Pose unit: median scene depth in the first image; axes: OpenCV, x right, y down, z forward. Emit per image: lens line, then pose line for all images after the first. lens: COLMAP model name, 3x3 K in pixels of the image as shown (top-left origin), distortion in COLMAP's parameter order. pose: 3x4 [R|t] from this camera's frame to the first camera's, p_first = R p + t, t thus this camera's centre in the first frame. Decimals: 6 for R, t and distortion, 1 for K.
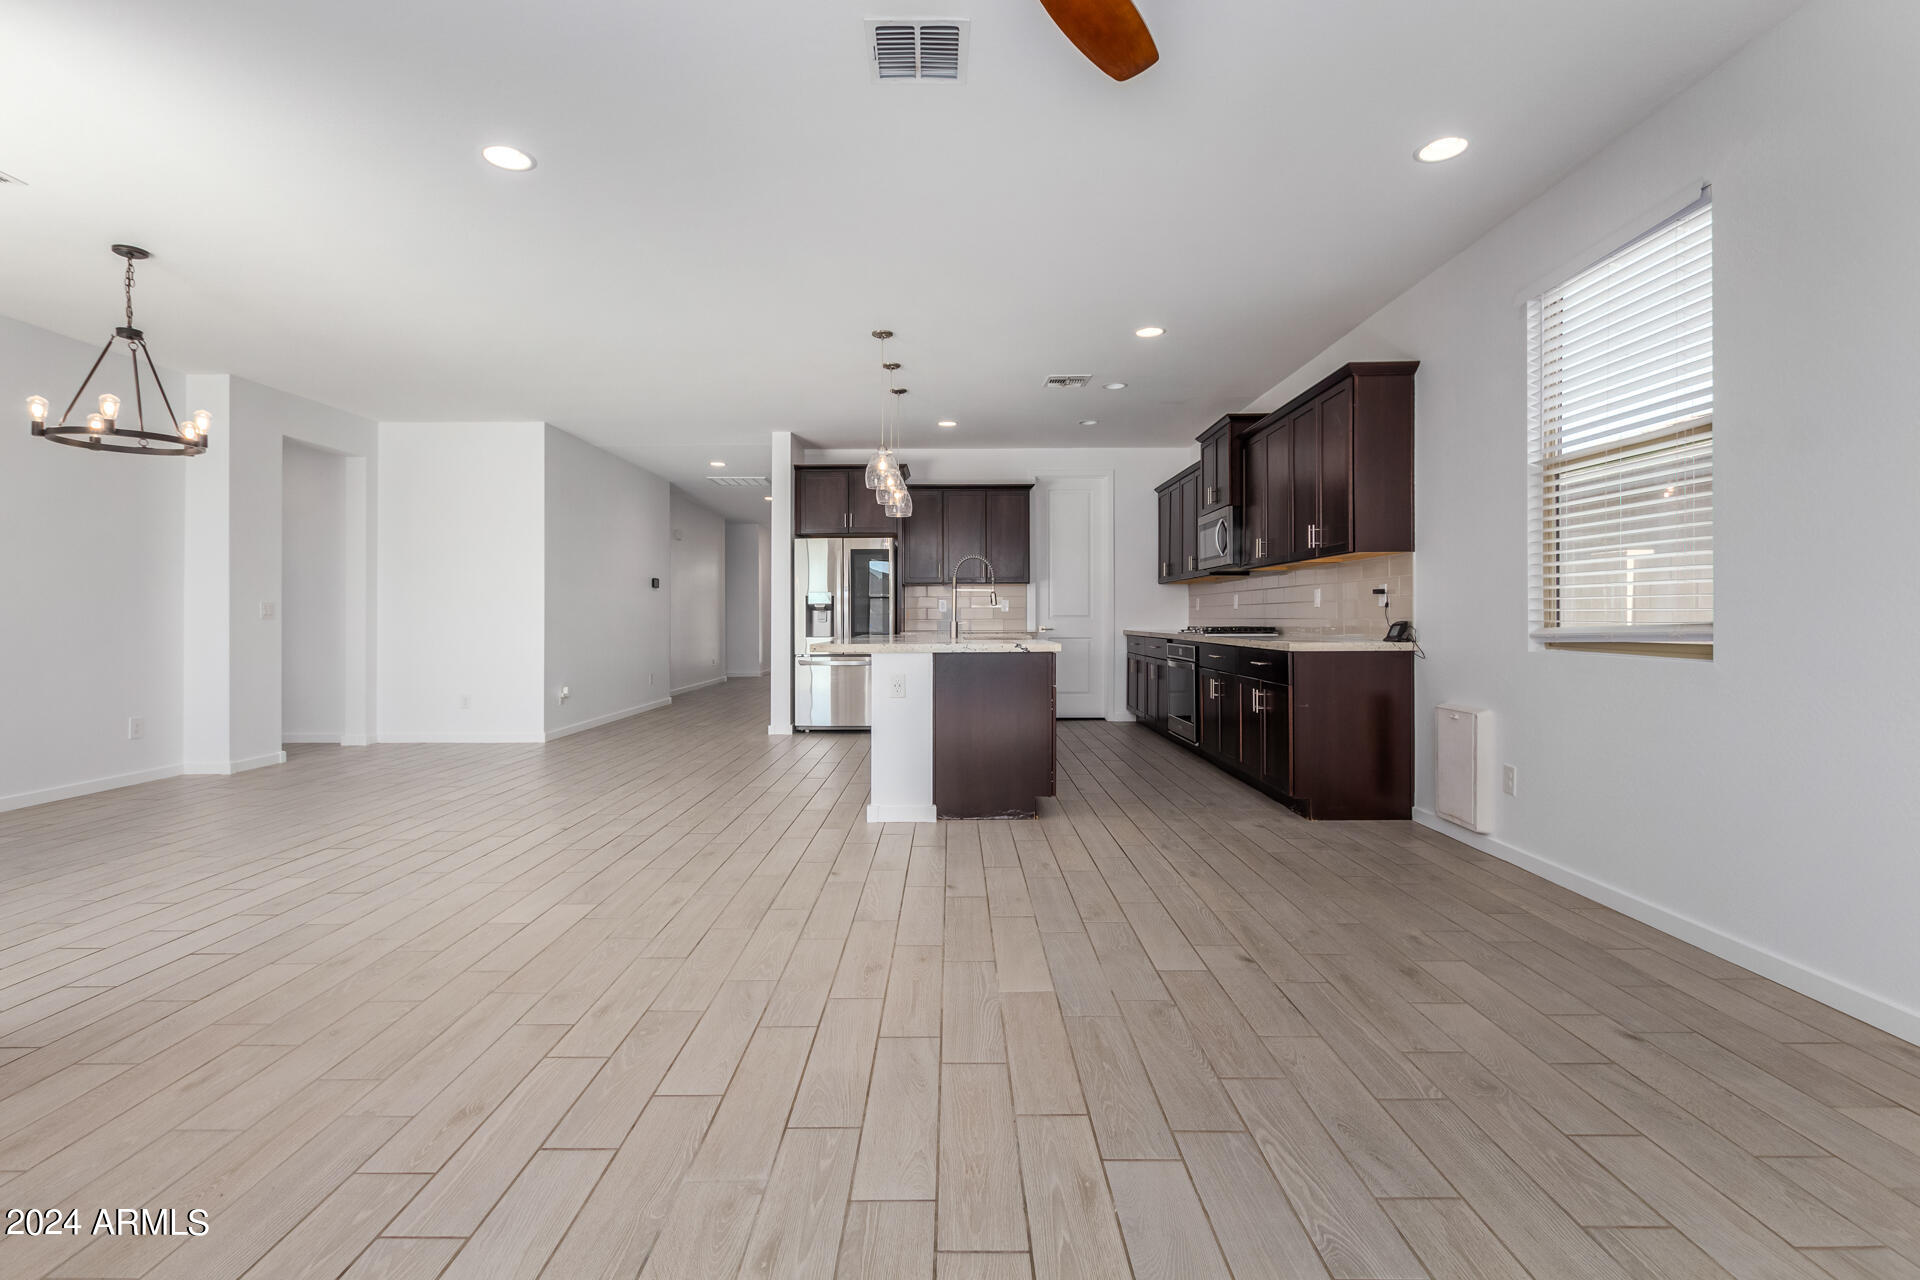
lens RADIAL K [[886.7, 0, 957.7], [0, 886.7, 602.8], [0, 0, 1]] dist [0.005650, 0.000621]
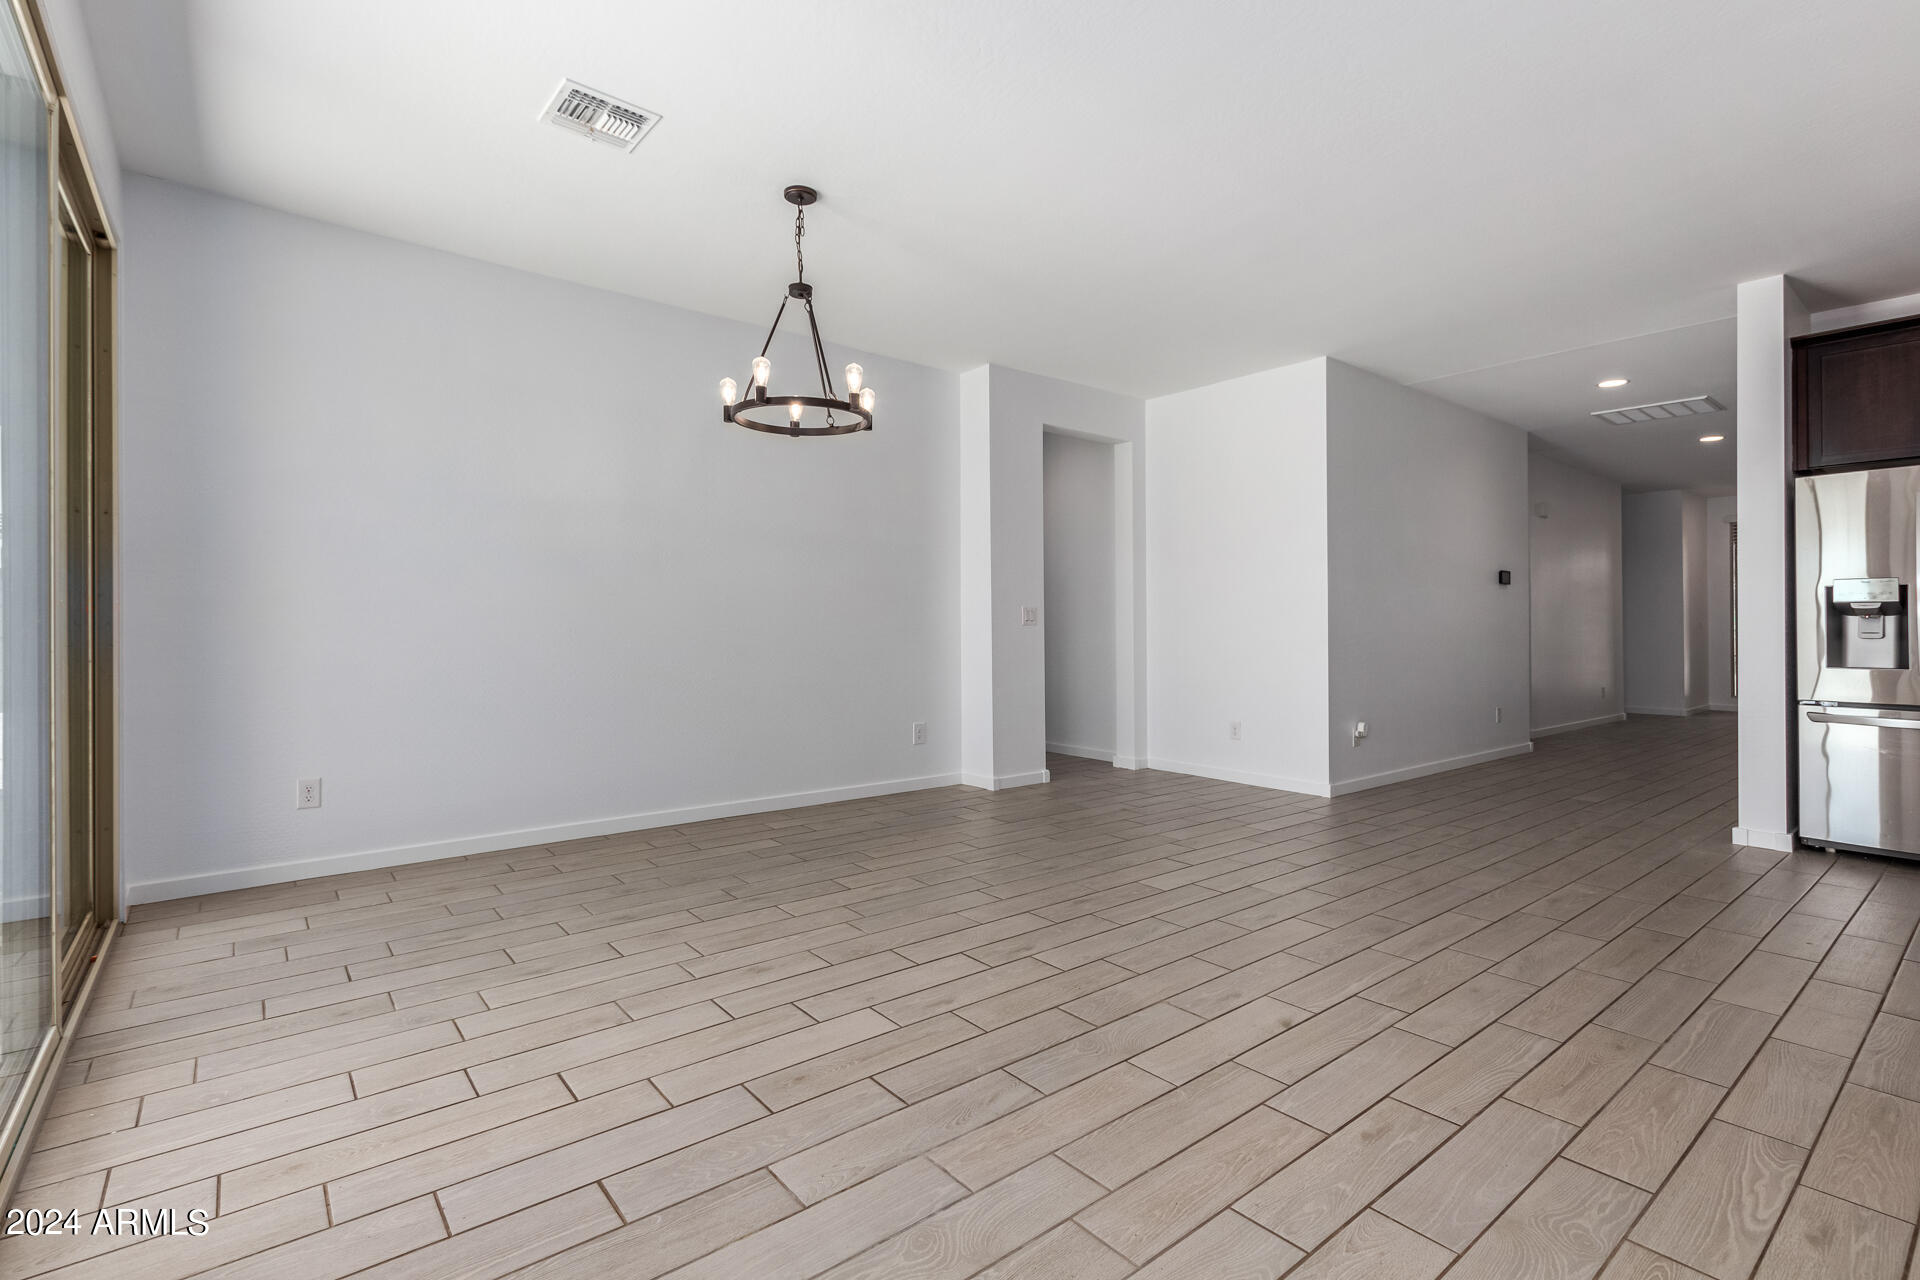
lens RADIAL K [[886.7, 0, 955.1], [0, 886.7, 609.2], [0, 0, 1]] dist [0.005650, 0.000621]
pose [[0.626314, -0.008266, -0.779527, -0.091177], [0.006138, 0.999965, -0.005672, 0.005556], [0.779547, -0.001232, 0.626342, 0.308083]]
